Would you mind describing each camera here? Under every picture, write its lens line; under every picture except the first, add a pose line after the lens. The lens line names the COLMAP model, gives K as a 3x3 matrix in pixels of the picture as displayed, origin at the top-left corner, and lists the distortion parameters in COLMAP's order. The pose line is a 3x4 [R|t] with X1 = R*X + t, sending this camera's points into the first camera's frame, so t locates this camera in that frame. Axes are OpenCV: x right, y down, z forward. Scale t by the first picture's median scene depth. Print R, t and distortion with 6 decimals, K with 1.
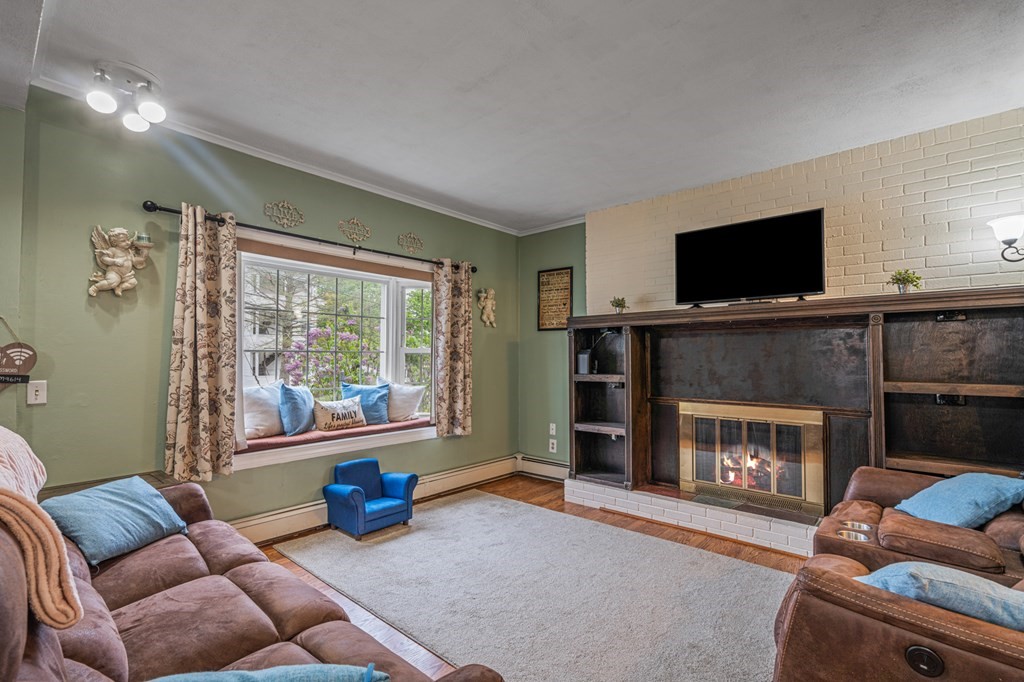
lens RADIAL K [[469.0, 0, 505.6], [0, 469.0, 348.8], [0, 0, 1]] dist [-0.005900, 0.000798]
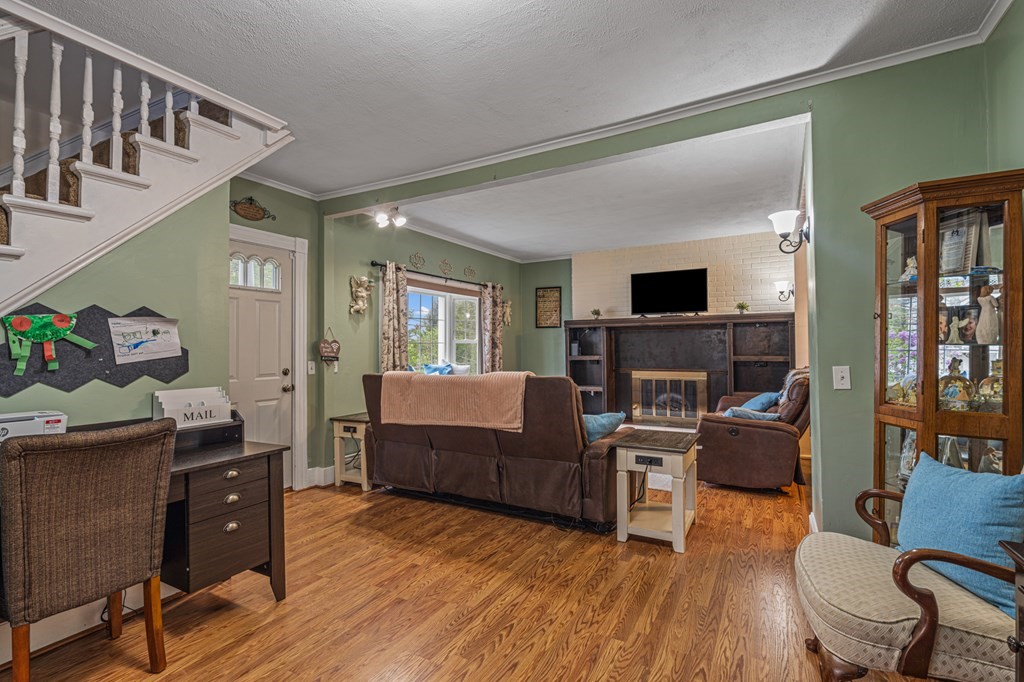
lens RADIAL K [[469.0, 0, 515.5], [0, 469.0, 342.6], [0, 0, 1]] dist [-0.005900, 0.000798]
pose [[0.977611, -0.006677, 0.210315, -0.424611], [0.004119, 0.999912, 0.012600, -0.014696], [-0.210381, -0.011451, 0.977552, -0.615288]]
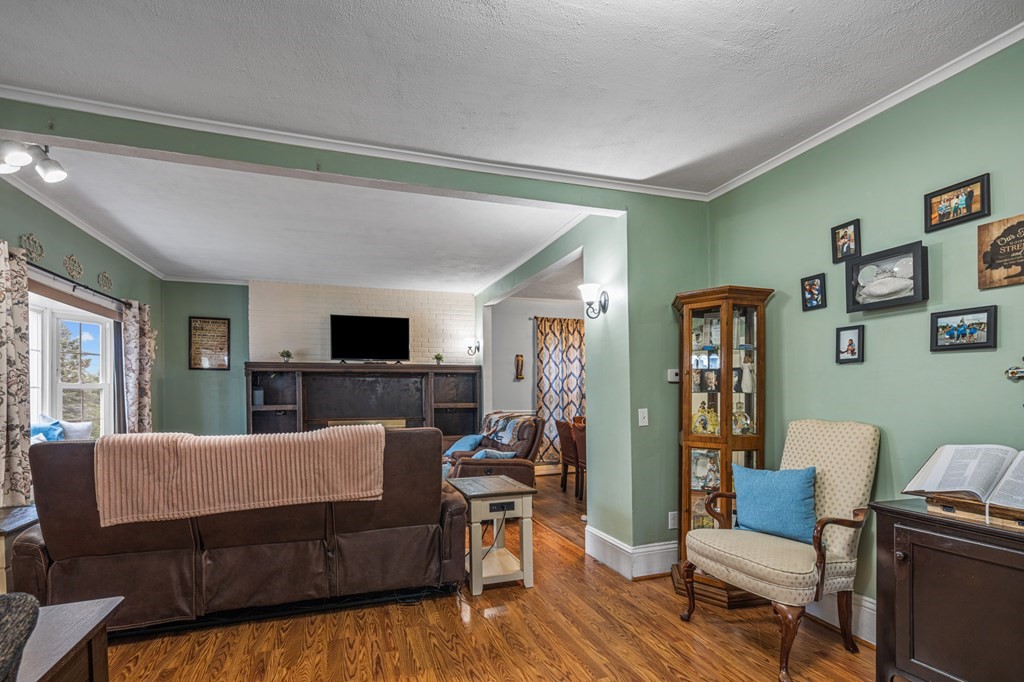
lens RADIAL K [[469.0, 0, 497.8], [0, 469.0, 396.7], [0, 0, 1]] dist [-0.005900, 0.000798]
pose [[0.505131, -0.010065, 0.862984, -0.724060], [-0.014403, 0.999694, 0.020089, -0.008113], [-0.862922, -0.022577, 0.504832, -0.294619]]
